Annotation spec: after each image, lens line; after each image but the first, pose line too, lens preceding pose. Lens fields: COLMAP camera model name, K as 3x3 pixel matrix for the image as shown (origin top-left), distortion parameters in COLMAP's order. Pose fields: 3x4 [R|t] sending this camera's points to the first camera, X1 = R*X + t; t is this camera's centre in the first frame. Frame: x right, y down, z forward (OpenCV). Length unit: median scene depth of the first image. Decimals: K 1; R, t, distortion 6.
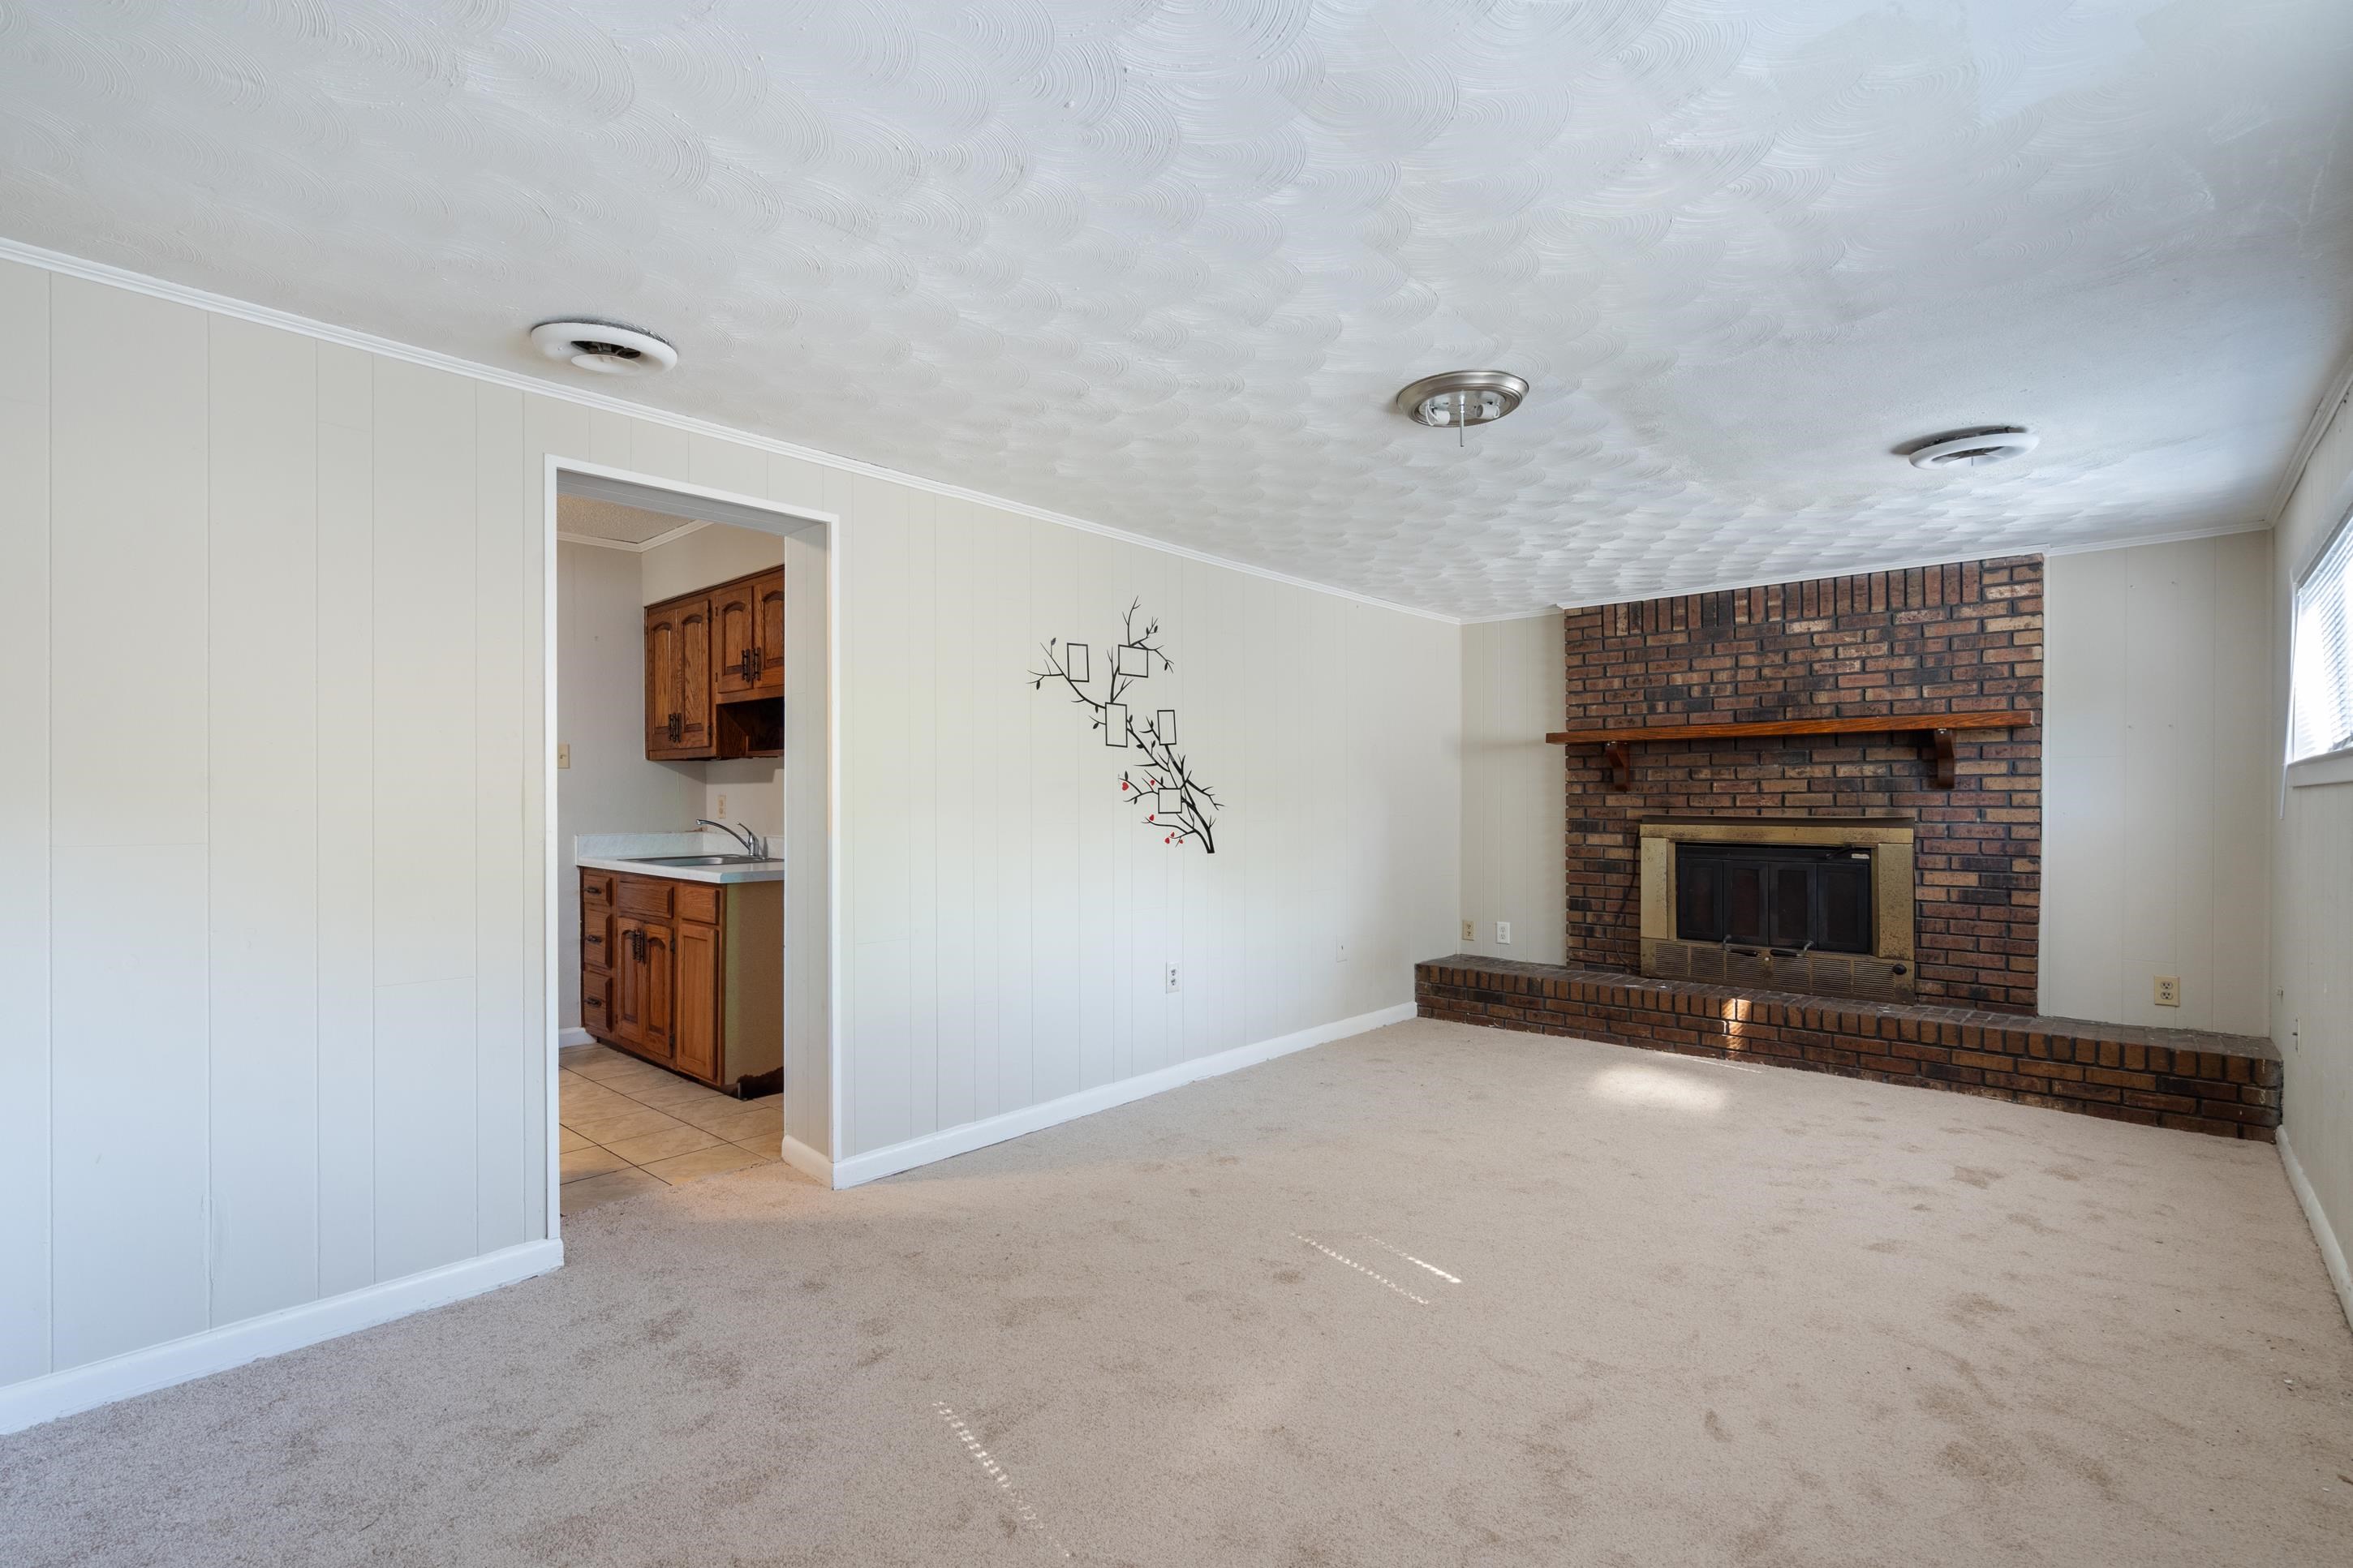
lens RADIAL K [[1074.4, 0, 1172.0], [0, 1074.4, 793.5], [0, 0, 1]] dist [0.002197, 0.000728]
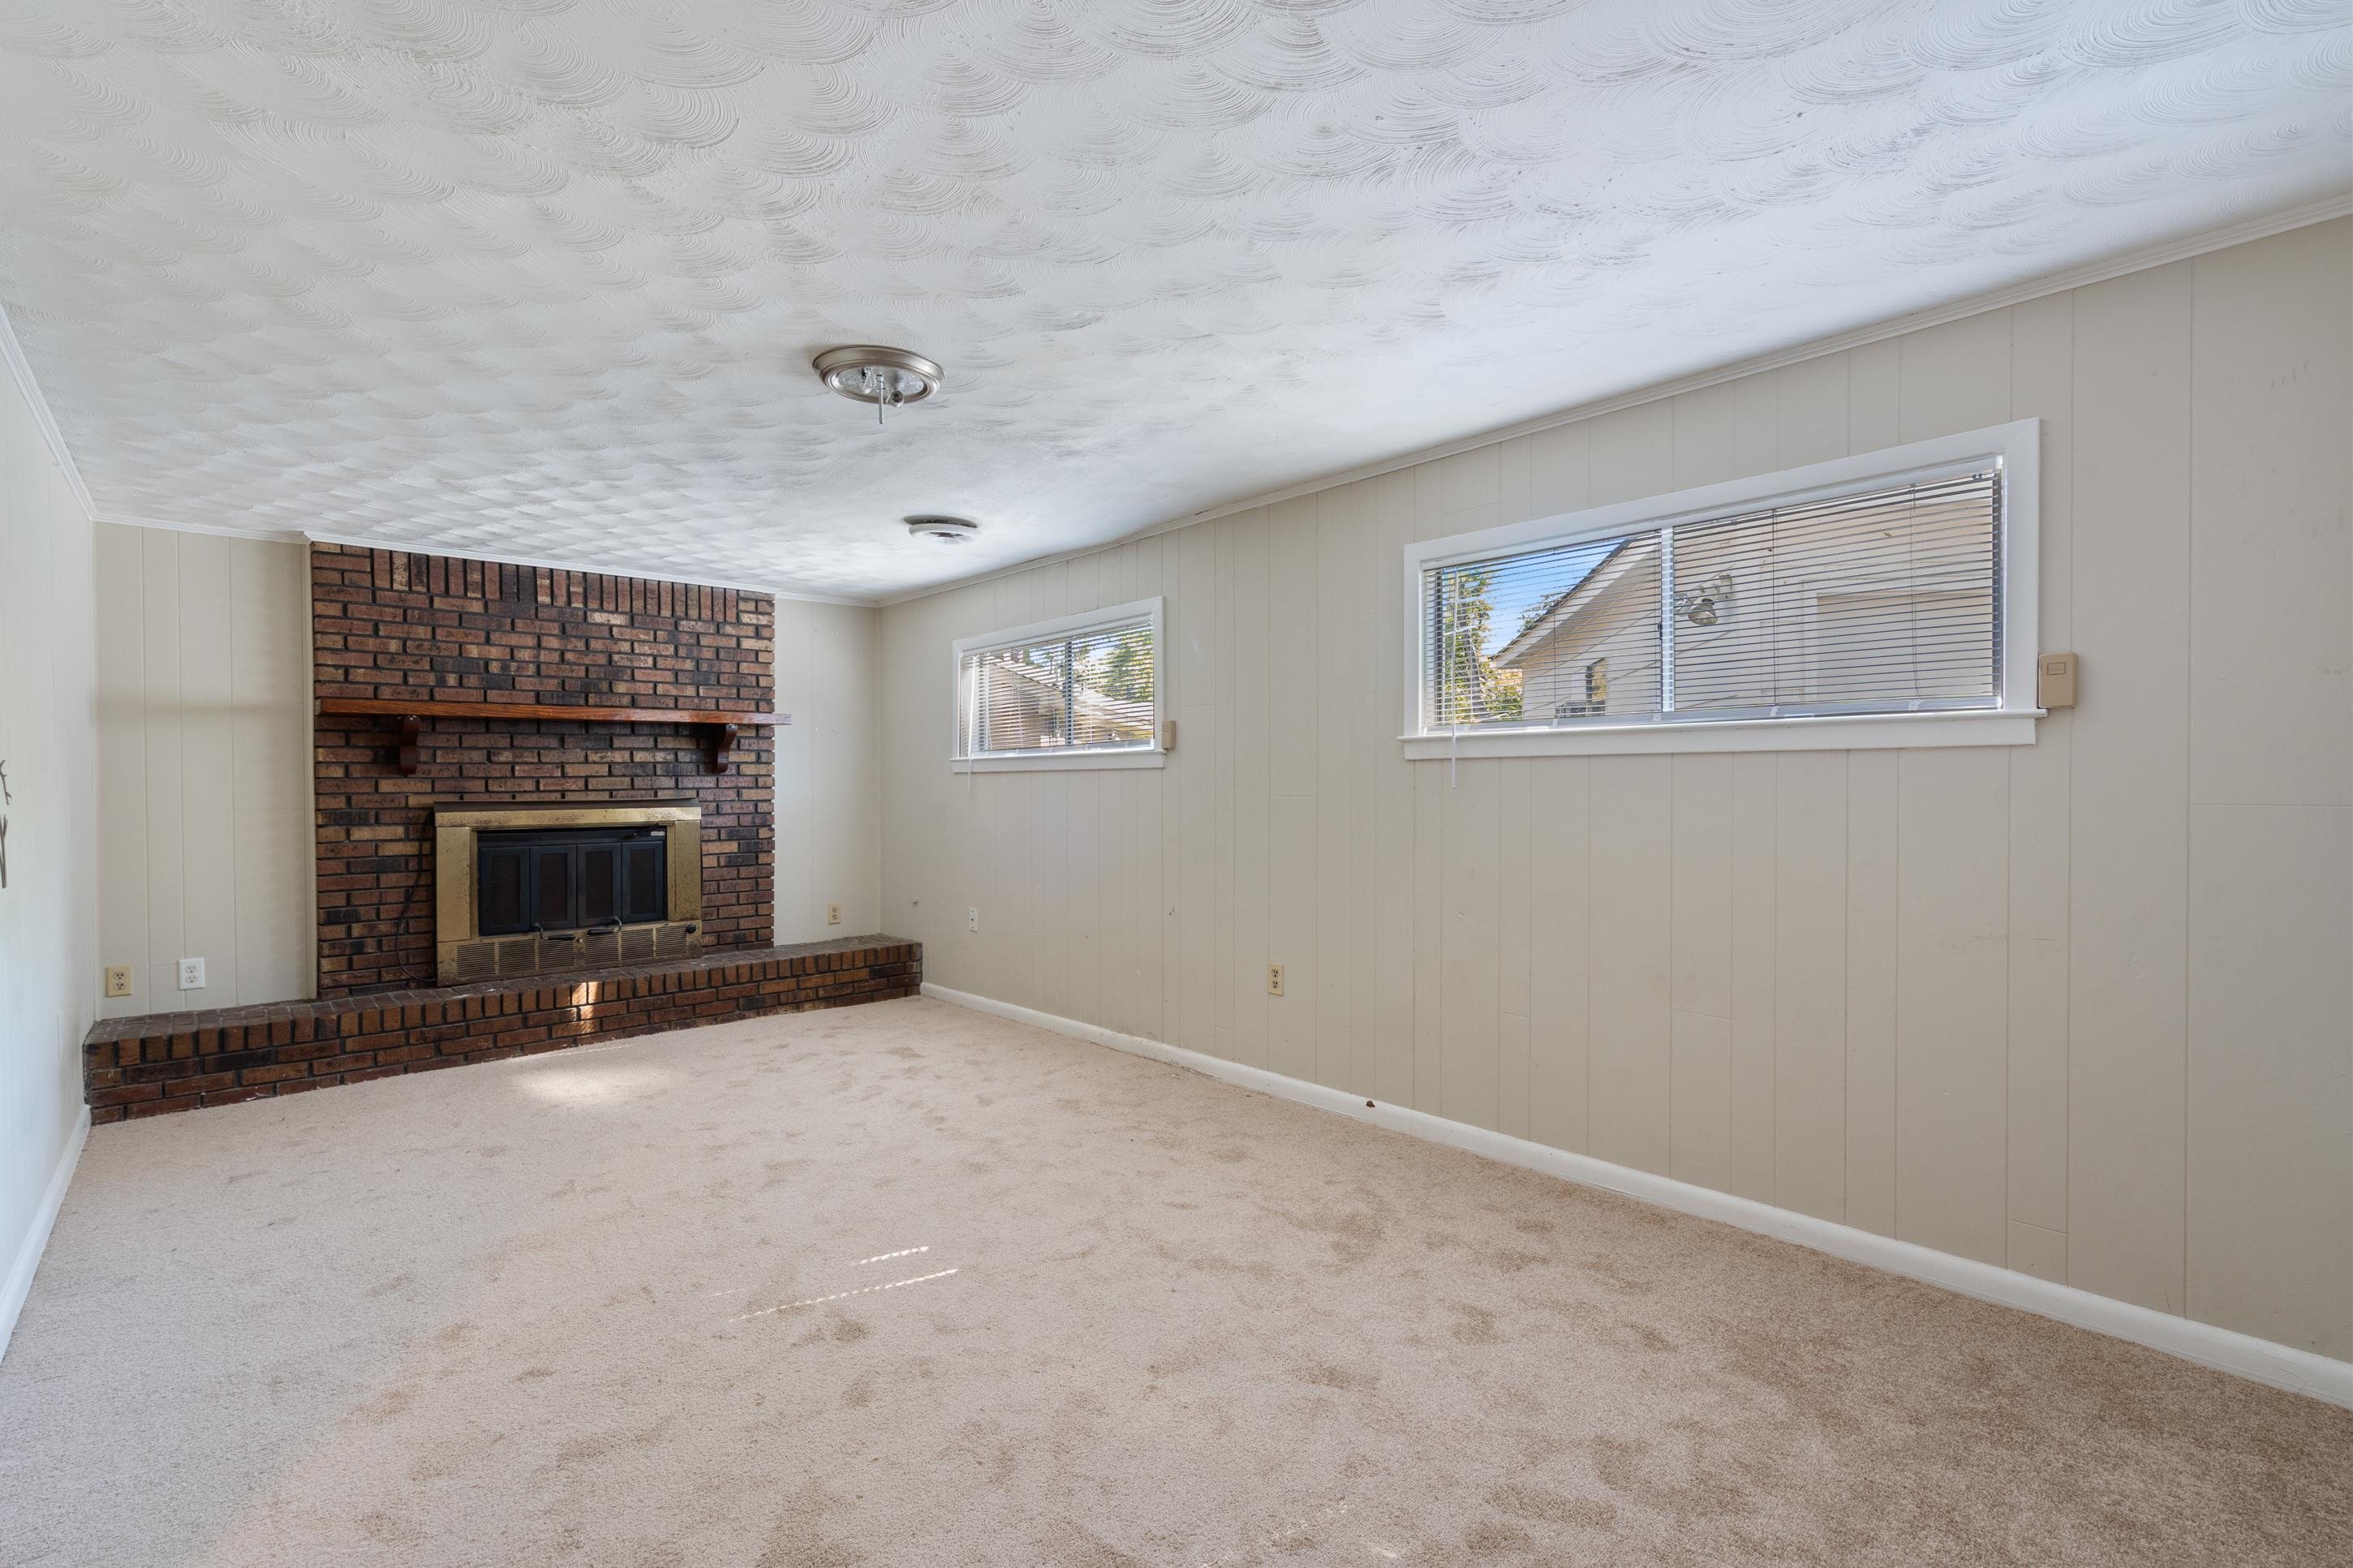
lens RADIAL K [[1074.4, 0, 1122.7], [0, 1074.4, 789.9], [0, 0, 1]] dist [0.002197, 0.000728]
pose [[0.119550, -0.008102, 0.992795, -0.421970], [0.003084, 0.999965, 0.007790, 0.006093], [-0.992823, 0.002130, 0.119571, 0.402121]]
